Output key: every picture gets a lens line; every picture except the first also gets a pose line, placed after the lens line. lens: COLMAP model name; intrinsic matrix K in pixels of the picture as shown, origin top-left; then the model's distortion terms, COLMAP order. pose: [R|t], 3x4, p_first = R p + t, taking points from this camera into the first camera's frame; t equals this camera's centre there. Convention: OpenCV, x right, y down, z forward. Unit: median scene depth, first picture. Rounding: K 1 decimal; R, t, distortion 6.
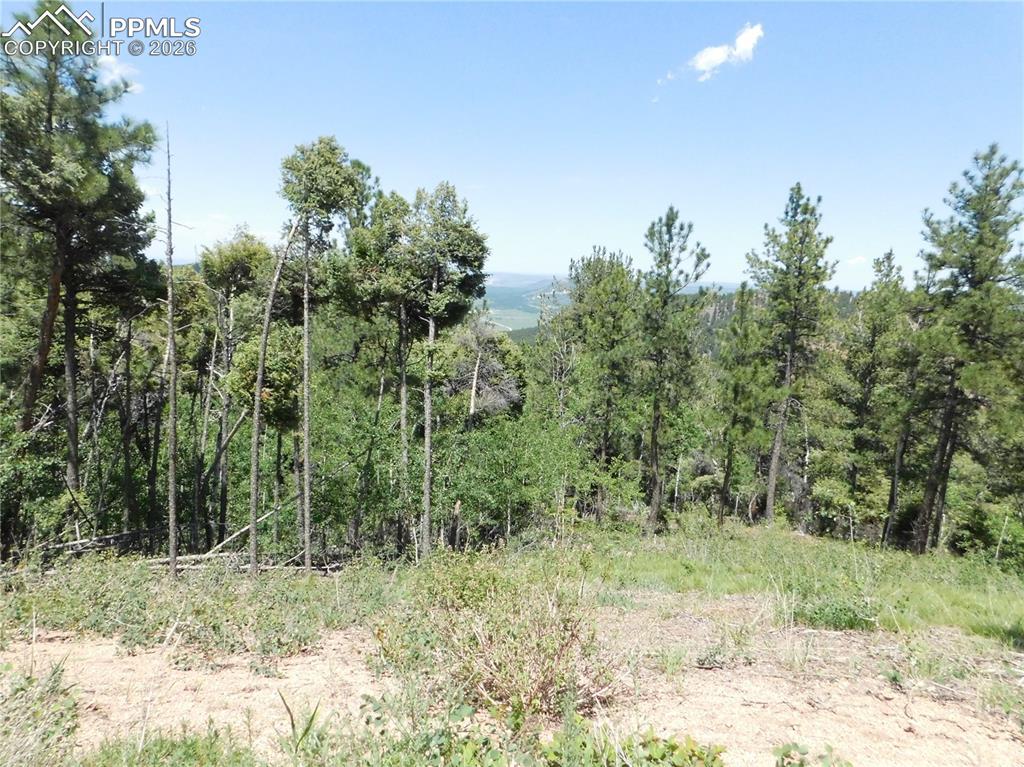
lens RADIAL K [[695.5, 0, 515.1], [0, 695.5, 386.7], [0, 0, 1]] dist [-0.065662, 0.065658]
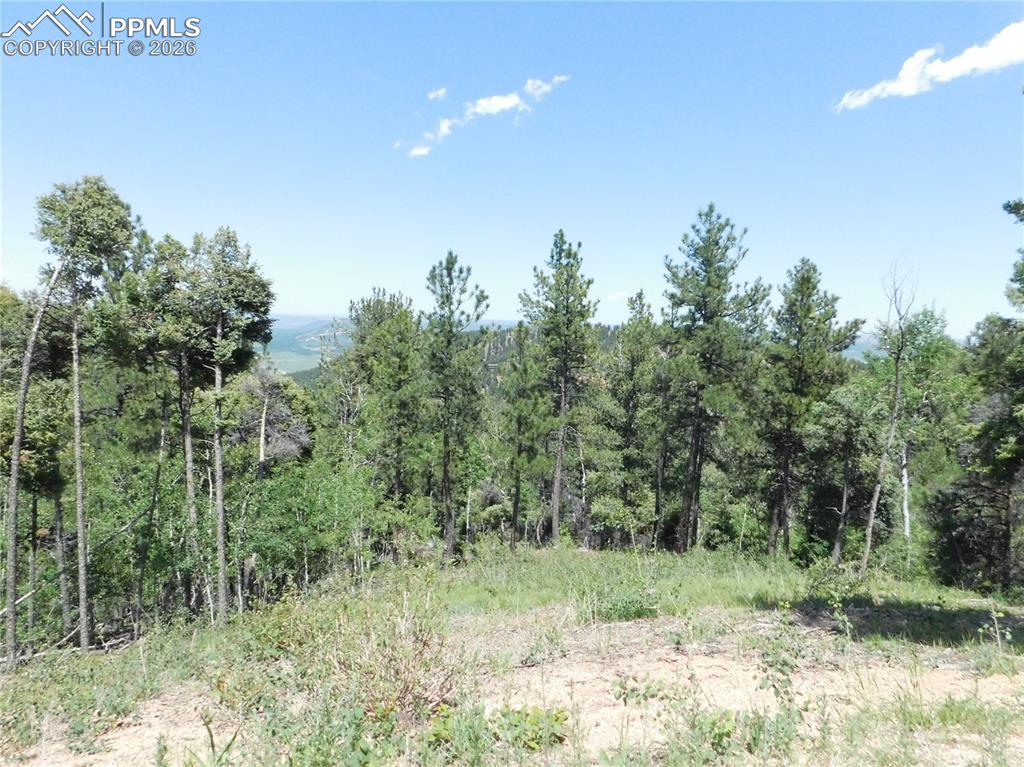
lens RADIAL K [[695.5, 0, 515.1], [0, 695.5, 386.7], [0, 0, 1]] dist [-0.065662, 0.065658]
pose [[0.949813, -0.046047, 0.309411, -0.017062], [0.063202, 0.996956, -0.045645, 0.000118], [-0.306367, 0.062909, 0.949832, -0.023807]]
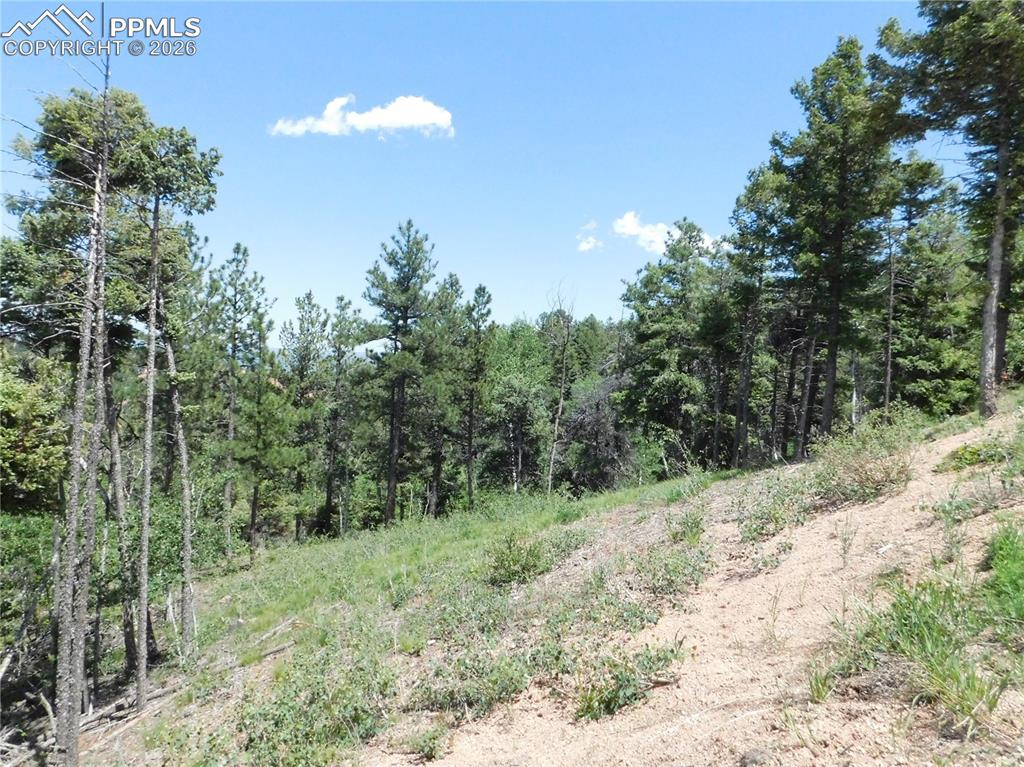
lens RADIAL K [[695.5, 0, 515.1], [0, 695.5, 386.7], [0, 0, 1]] dist [-0.065662, 0.065658]
pose [[0.452204, -0.064055, 0.889611, -0.413794], [0.120002, 0.992718, 0.010480, -0.005188], [-0.883805, 0.102016, 0.456598, 0.174888]]
